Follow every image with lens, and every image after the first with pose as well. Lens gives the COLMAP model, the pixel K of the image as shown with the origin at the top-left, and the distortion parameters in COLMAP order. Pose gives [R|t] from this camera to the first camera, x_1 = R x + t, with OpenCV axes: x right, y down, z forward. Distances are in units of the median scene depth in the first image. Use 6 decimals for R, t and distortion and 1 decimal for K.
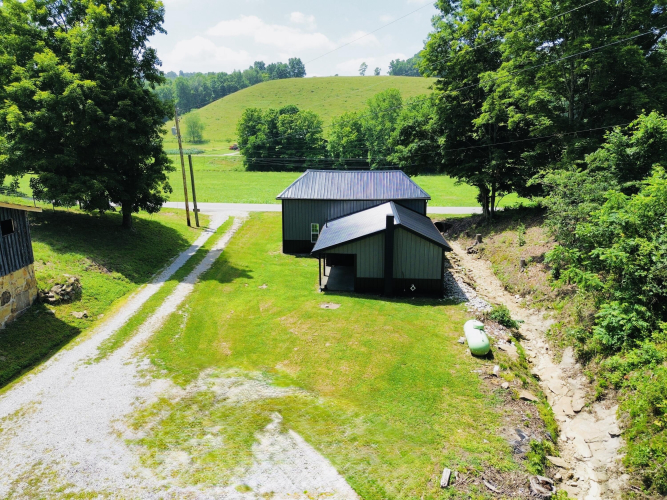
lens RADIAL K [[471.0, 0, 332.5], [0, 471.0, 247.2], [0, 0, 1]] dist [0.063781, -0.058347]
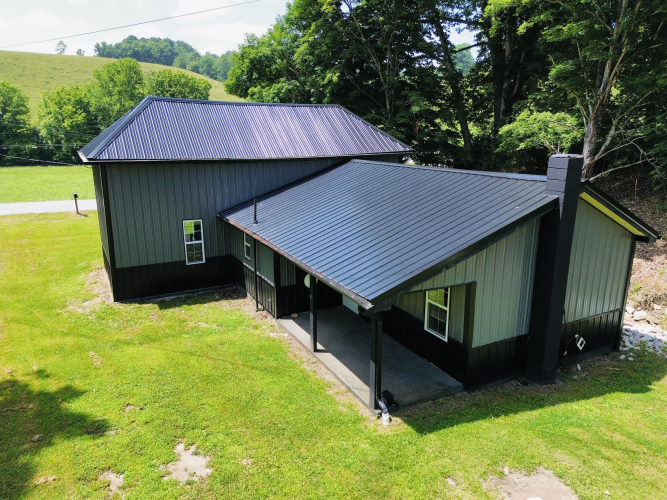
lens RADIAL K [[471.0, 0, 332.5], [0, 471.0, 247.2], [0, 0, 1]] dist [0.063781, -0.058347]
pose [[0.845781, -0.123573, 0.519022, -0.184514], [0.122299, 0.991809, 0.036843, -0.031514], [-0.519324, 0.032315, 0.853966, 0.673975]]
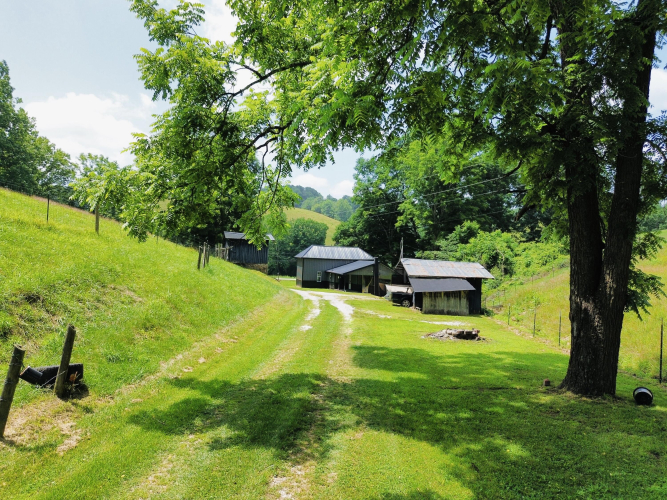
lens RADIAL K [[471.0, 0, 332.5], [0, 471.0, 247.2], [0, 0, 1]] dist [0.063781, -0.058347]
pose [[0.943990, 0.045083, 0.326880, -0.723034], [0.039090, 0.968368, -0.246445, 0.381318], [-0.327650, 0.245419, 0.912368, -0.912113]]
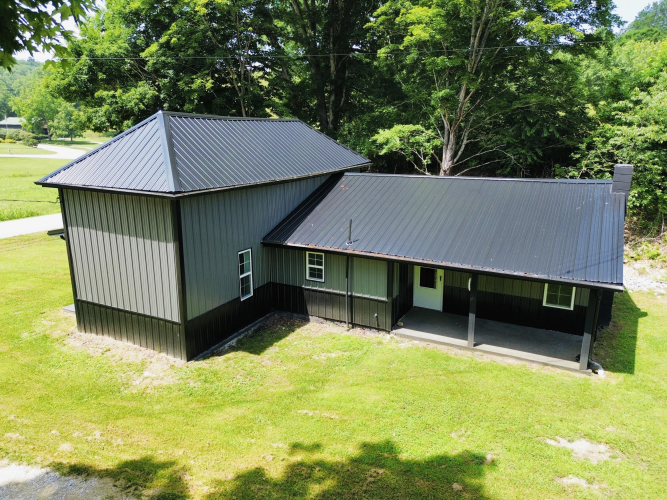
lens RADIAL K [[471.0, 0, 332.5], [0, 471.0, 247.2], [0, 0, 1]] dist [0.063781, -0.058347]
pose [[0.399377, -0.218940, 0.890260, -0.410901], [0.220750, 0.965460, 0.138405, -0.106179], [-0.889813, 0.141249, 0.433913, 0.908084]]
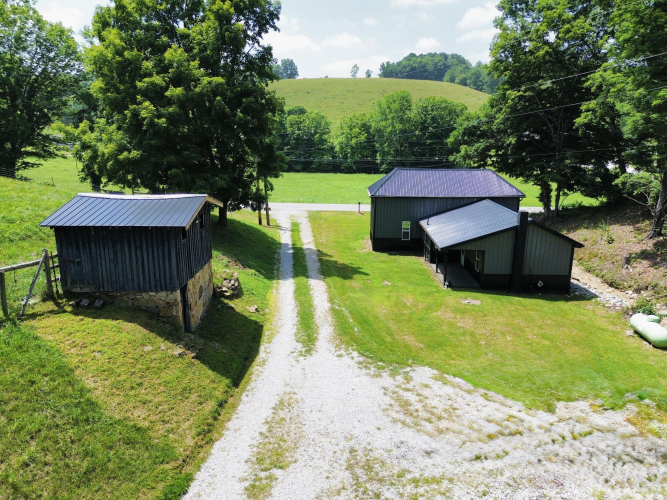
lens RADIAL K [[471.0, 0, 332.5], [0, 471.0, 247.2], [0, 0, 1]] dist [0.063781, -0.058347]
pose [[0.999382, -0.000718, 0.035156, -0.273568], [0.000841, 0.999994, -0.003460, 0.009753], [-0.035153, 0.003488, 0.999376, -0.001860]]
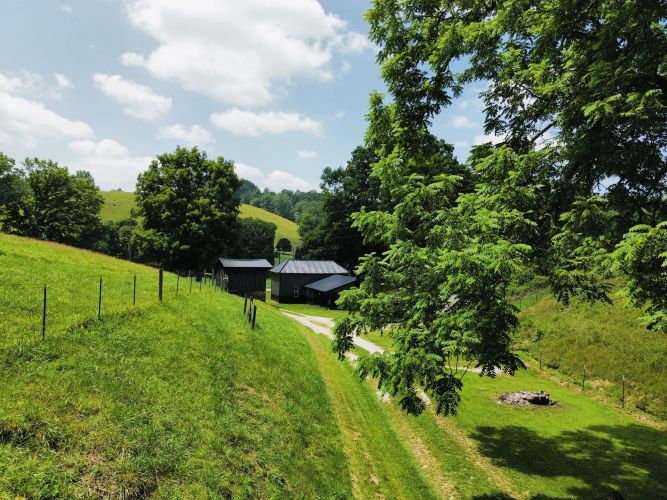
lens RADIAL K [[471.0, 0, 332.5], [0, 471.0, 247.2], [0, 0, 1]] dist [0.063781, -0.058347]
pose [[0.888581, 0.033555, 0.457490, -0.923261], [0.076355, 0.972588, -0.219640, 0.261938], [-0.452320, 0.230100, 0.861662, -0.868674]]
